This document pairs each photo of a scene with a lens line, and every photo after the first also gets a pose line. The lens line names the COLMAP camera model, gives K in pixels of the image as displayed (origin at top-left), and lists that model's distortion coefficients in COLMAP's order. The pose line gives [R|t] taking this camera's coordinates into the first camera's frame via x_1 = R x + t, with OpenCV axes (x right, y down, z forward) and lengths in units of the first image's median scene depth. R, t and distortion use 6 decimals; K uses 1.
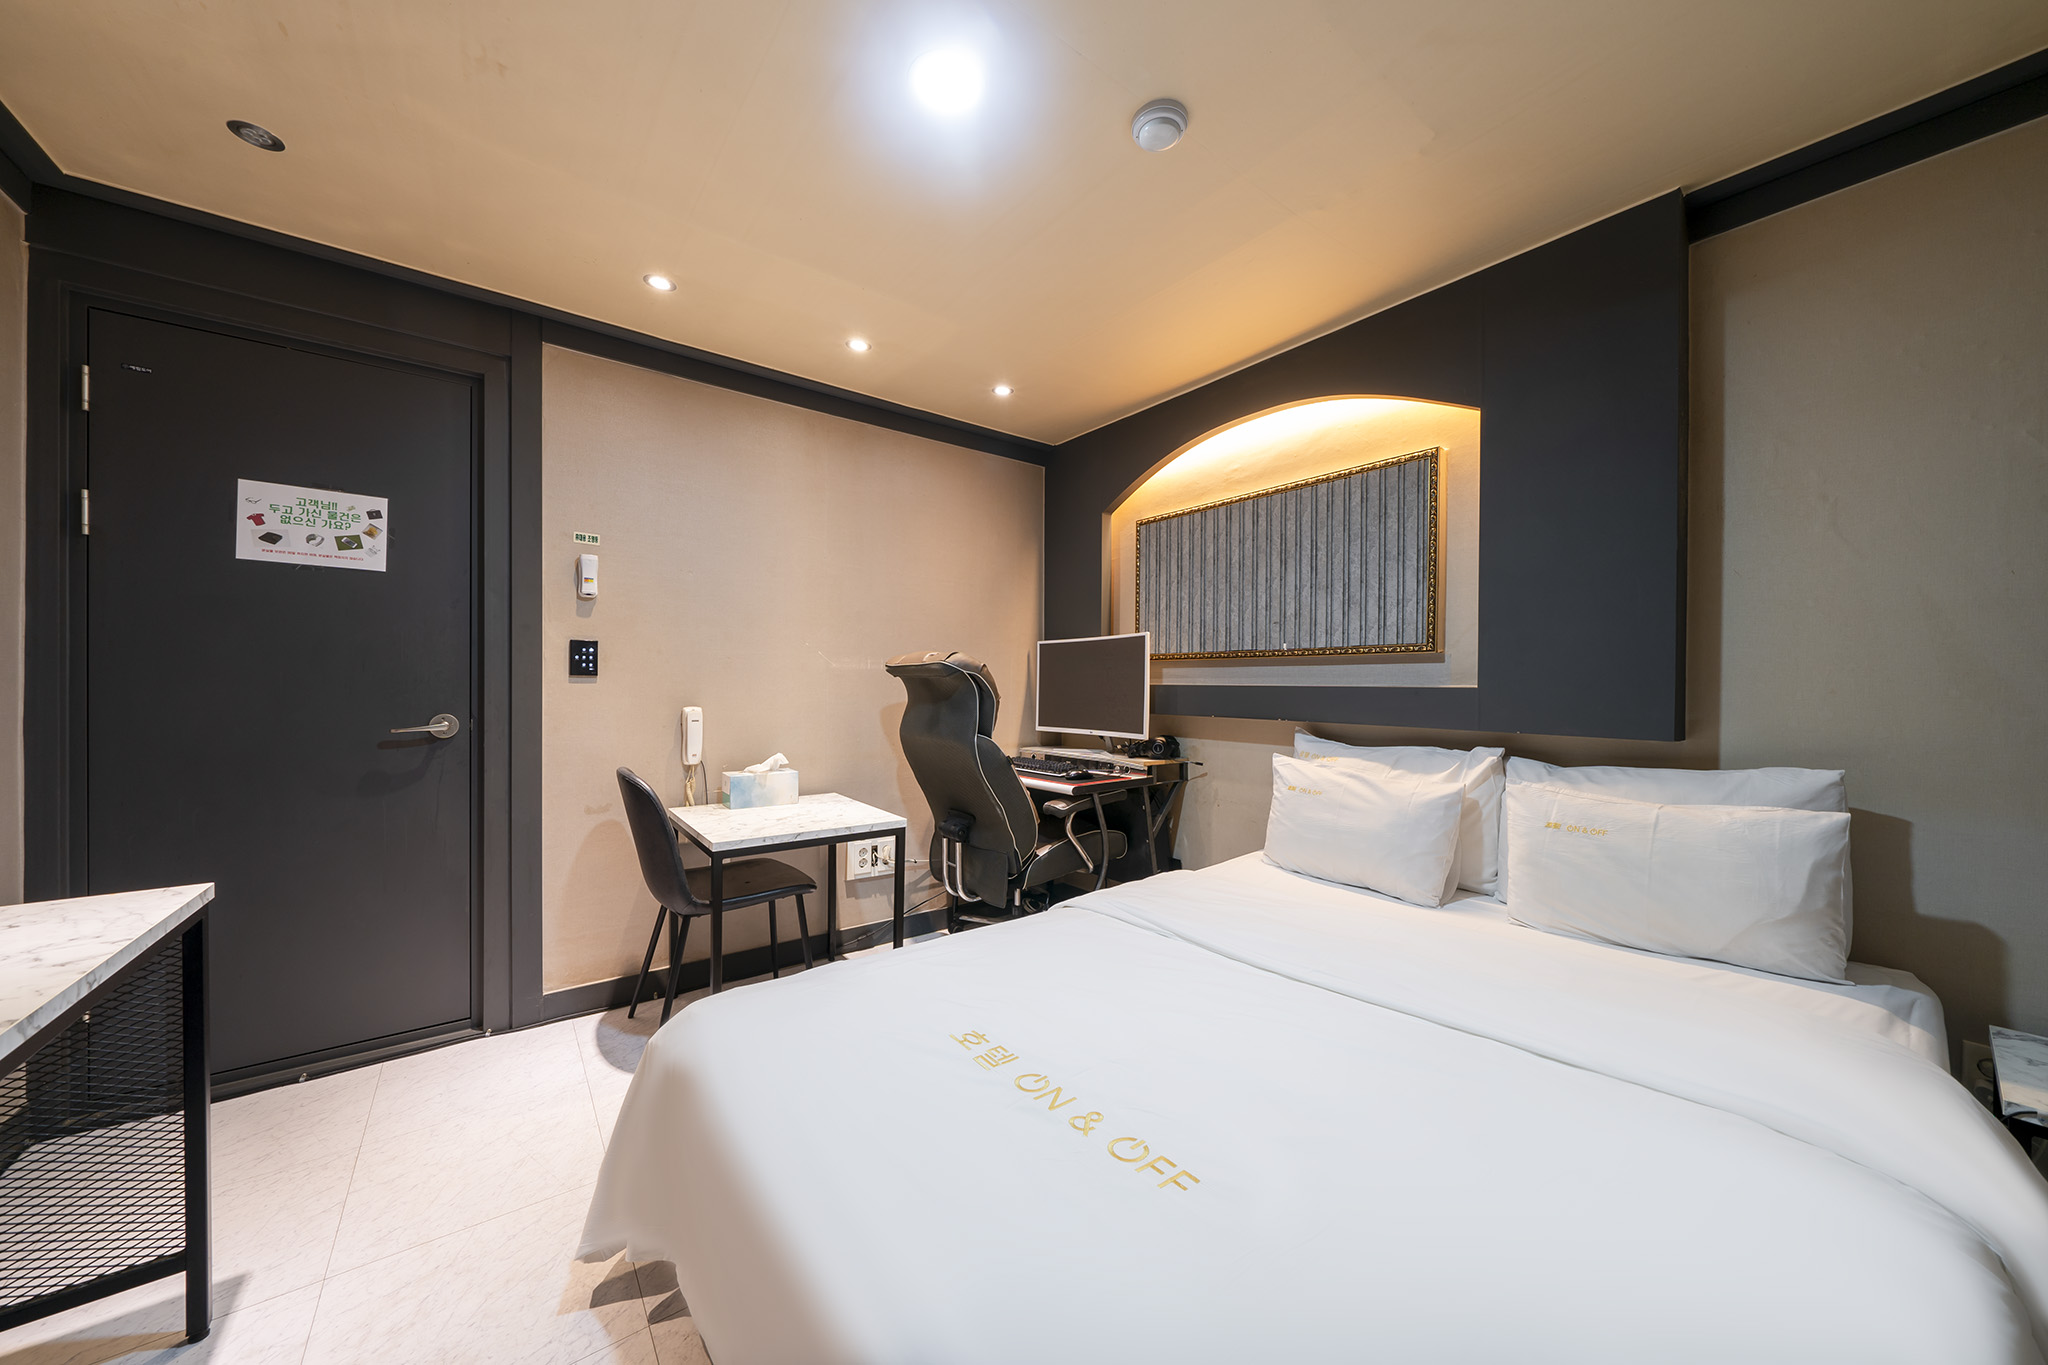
lens RADIAL K [[694.4, 0, 1020.4], [0, 694.4, 680.8], [0, 0, 1]] dist [-0.004256, 0.000016]
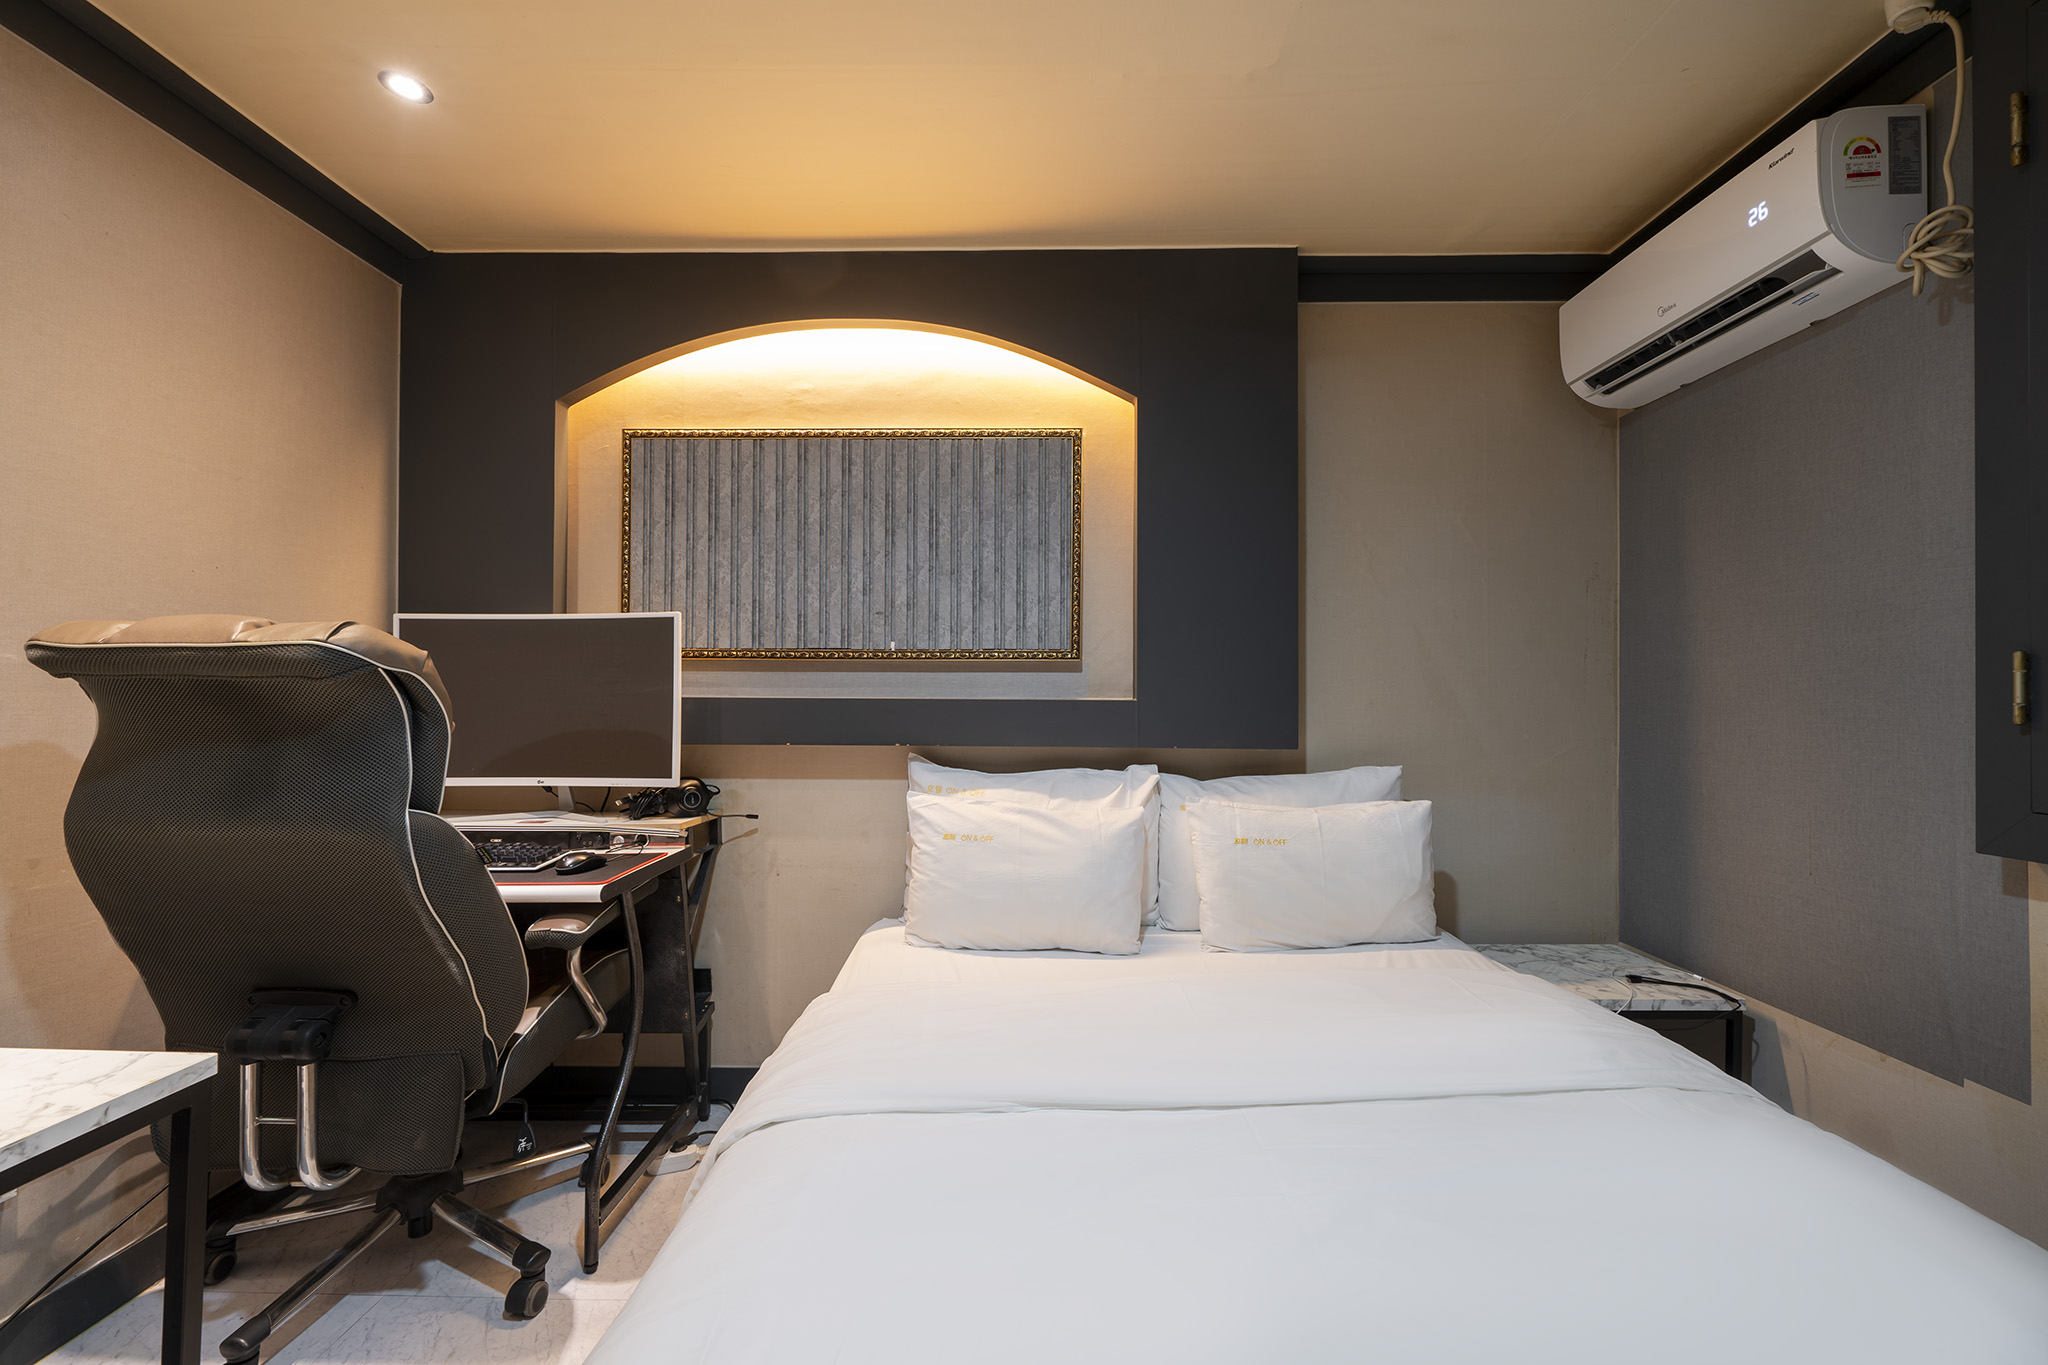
lens RADIAL K [[831.5, 0, 1020.9], [0, 831.5, 682.2], [0, 0, 1]] dist [0.000884, 0.000466]
pose [[0.621871, 0.013363, 0.783006, -0.235200], [-0.004145, 0.999897, -0.013772, 0.001287], [-0.783109, 0.005319, 0.621862, 0.346980]]
